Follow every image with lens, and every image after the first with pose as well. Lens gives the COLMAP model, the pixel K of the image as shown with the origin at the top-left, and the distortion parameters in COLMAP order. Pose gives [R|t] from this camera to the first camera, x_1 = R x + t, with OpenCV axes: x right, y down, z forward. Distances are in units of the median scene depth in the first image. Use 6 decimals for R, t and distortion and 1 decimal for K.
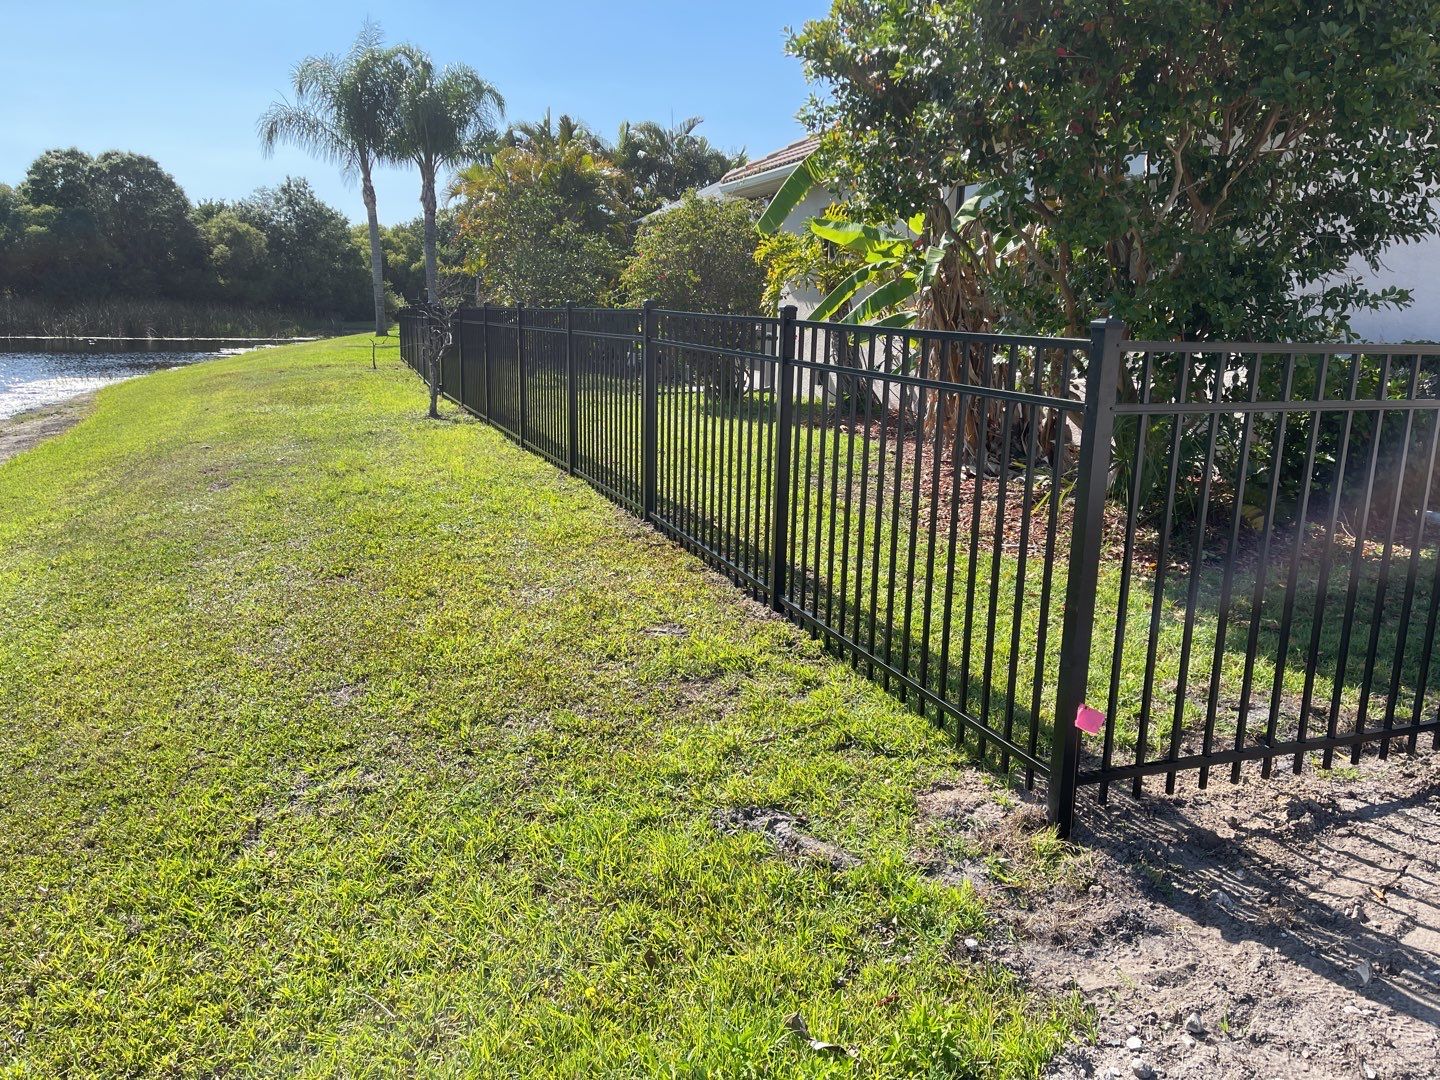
lens RADIAL K [[1096.1, 0, 718.3], [0, 1096.1, 539.4], [0, 0, 1]] dist [0.071761, -0.092387]
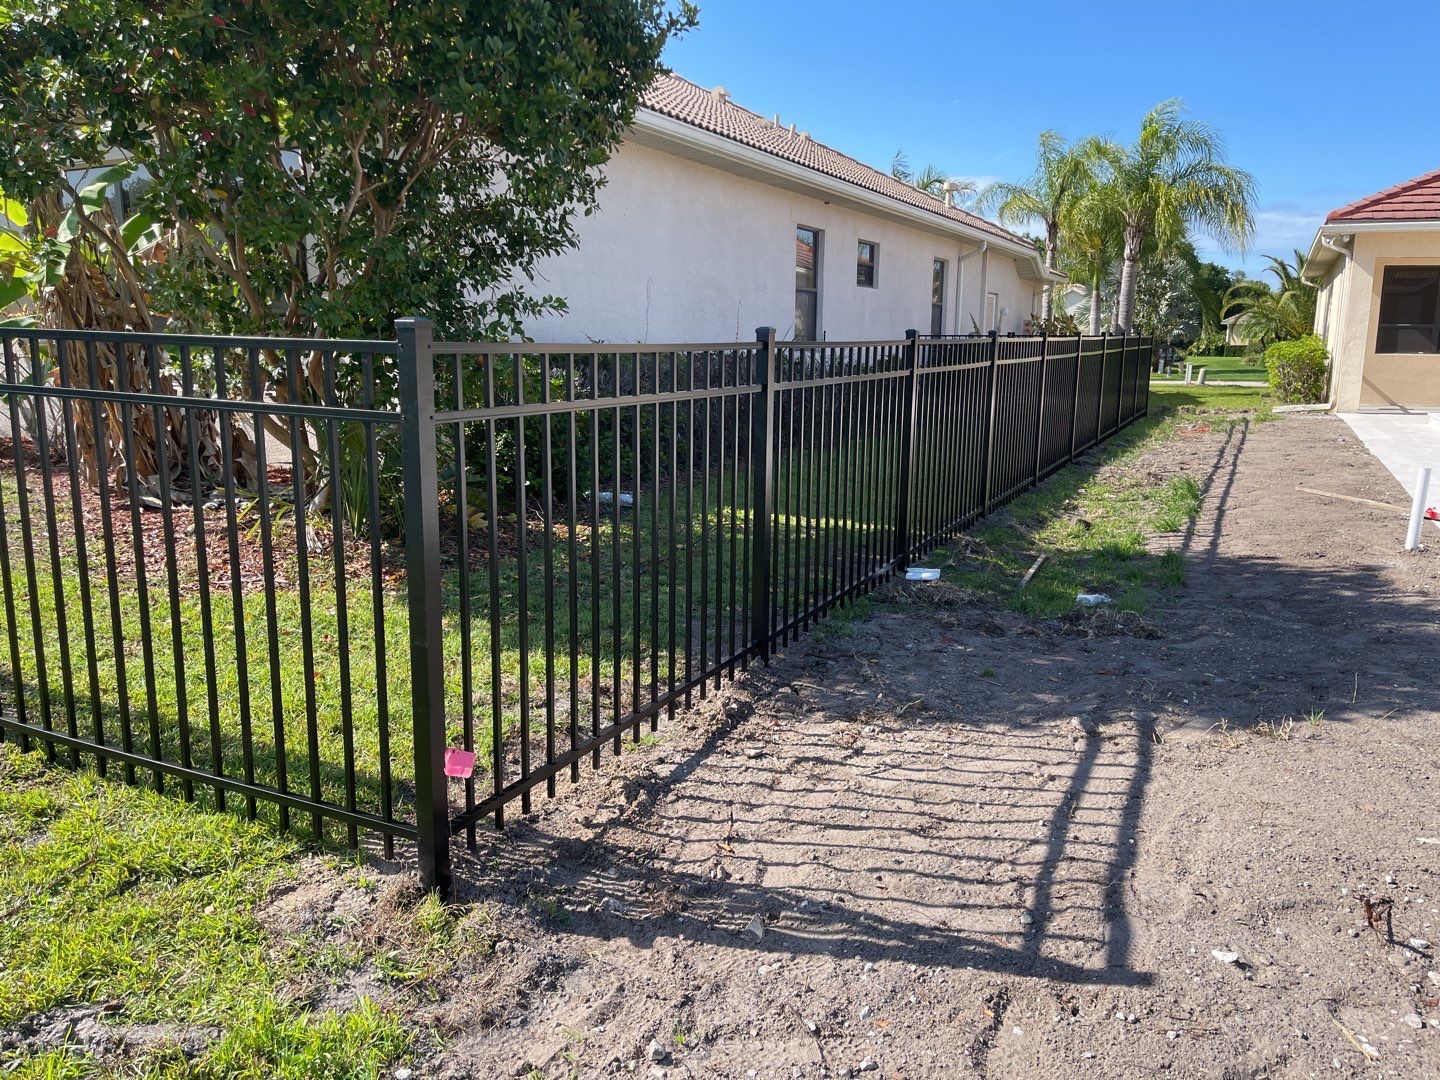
lens RADIAL K [[1096.1, 0, 718.3], [0, 1096.1, 539.4], [0, 0, 1]] dist [0.071761, -0.092387]
pose [[0.726923, -0.139773, 0.672344, -0.077892], [0.144847, 0.988248, 0.048840, -0.026744], [-0.671269, 0.061884, 0.738626, 0.156649]]
